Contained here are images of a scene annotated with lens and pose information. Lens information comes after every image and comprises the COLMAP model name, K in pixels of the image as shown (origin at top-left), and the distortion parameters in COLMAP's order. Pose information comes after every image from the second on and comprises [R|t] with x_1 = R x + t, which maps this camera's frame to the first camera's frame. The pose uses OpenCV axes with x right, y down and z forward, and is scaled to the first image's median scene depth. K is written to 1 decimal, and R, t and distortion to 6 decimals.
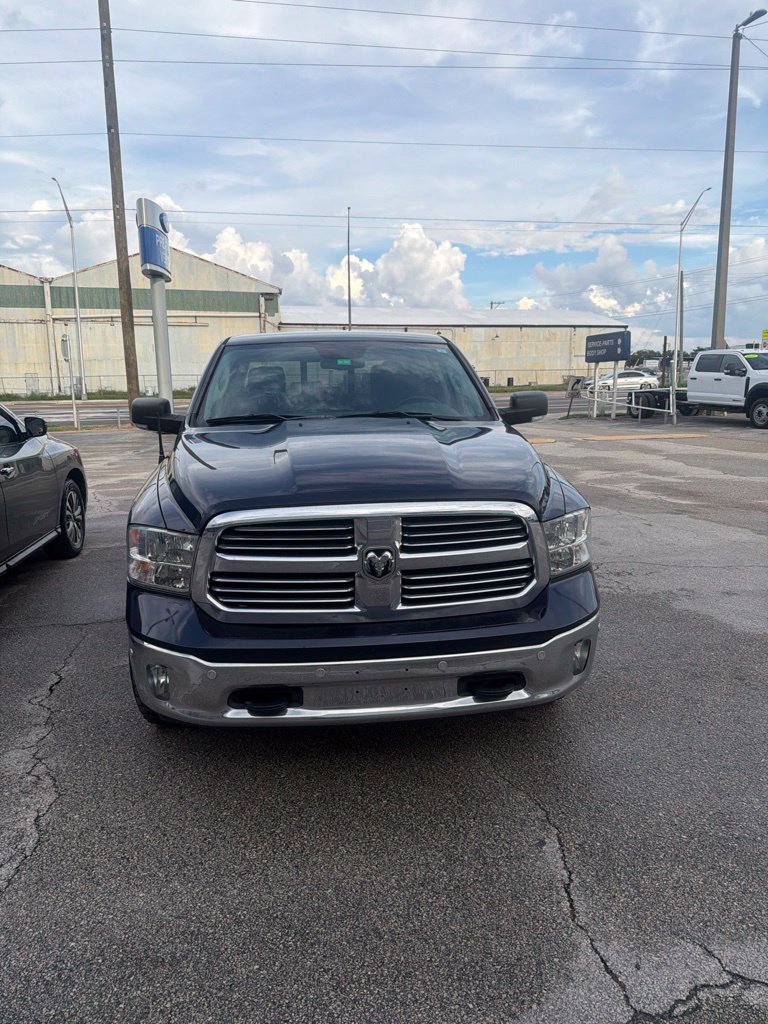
lens RADIAL K [[729.5, 0, 370.5], [0, 729.5, 516.2], [0, 0, 1]] dist [0.009555, -0.019235]
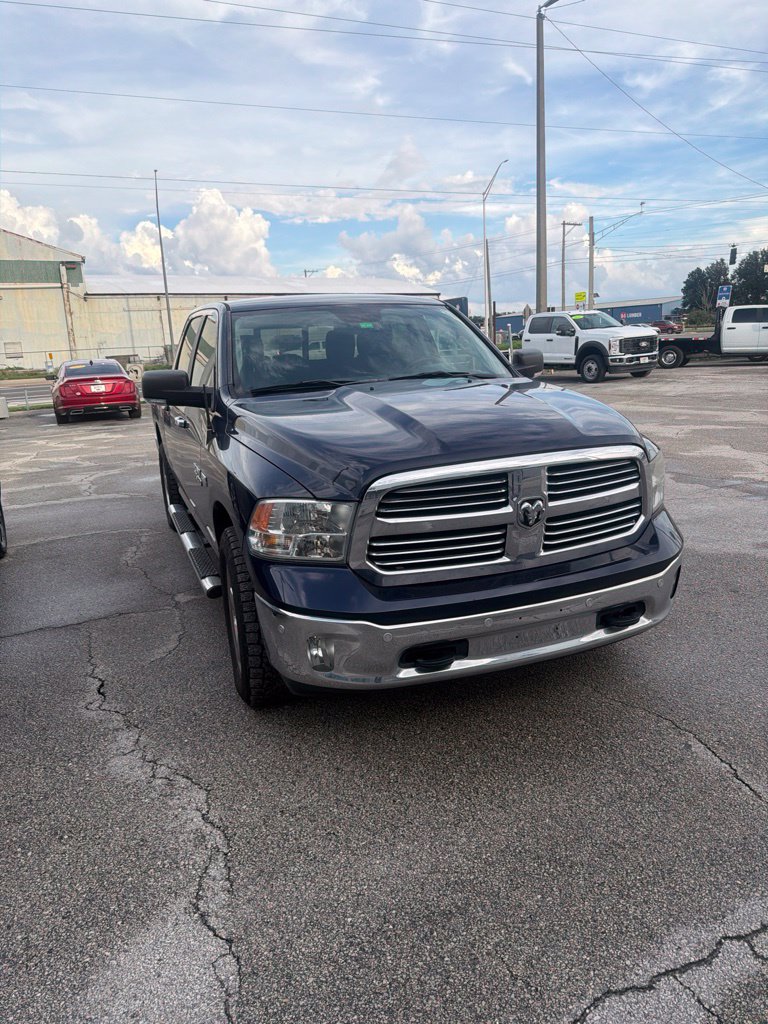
lens RADIAL K [[731.2, 0, 384.0], [0, 731.2, 512.0], [0, 0, 1]] dist [0.008848, -0.019525]
pose [[0.962903, -0.090277, 0.254298, -0.423052], [0.081739, 0.995684, 0.043965, 0.000048], [-0.257169, -0.021548, 0.966126, 0.034690]]
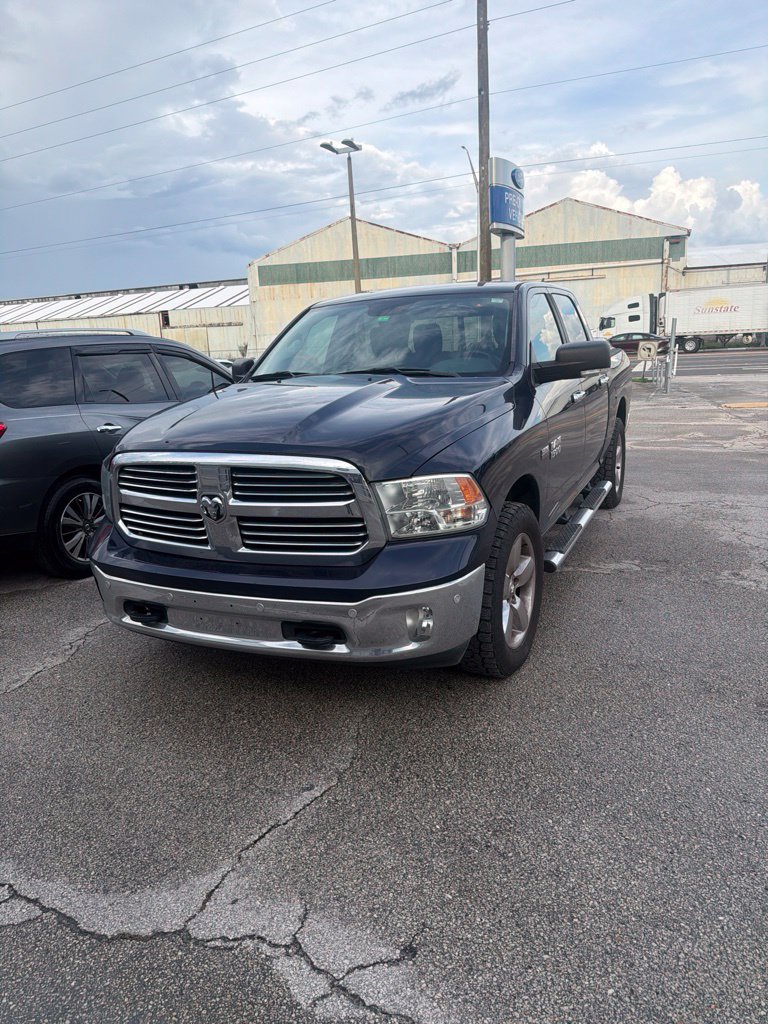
lens RADIAL K [[729.5, 0, 370.5], [0, 729.5, 516.2], [0, 0, 1]] dist [0.009555, -0.019235]
pose [[0.852965, 0.088621, -0.514391, 0.727767], [-0.058910, 0.995530, 0.073828, -0.017199], [0.518634, -0.032670, 0.854372, 0.156692]]
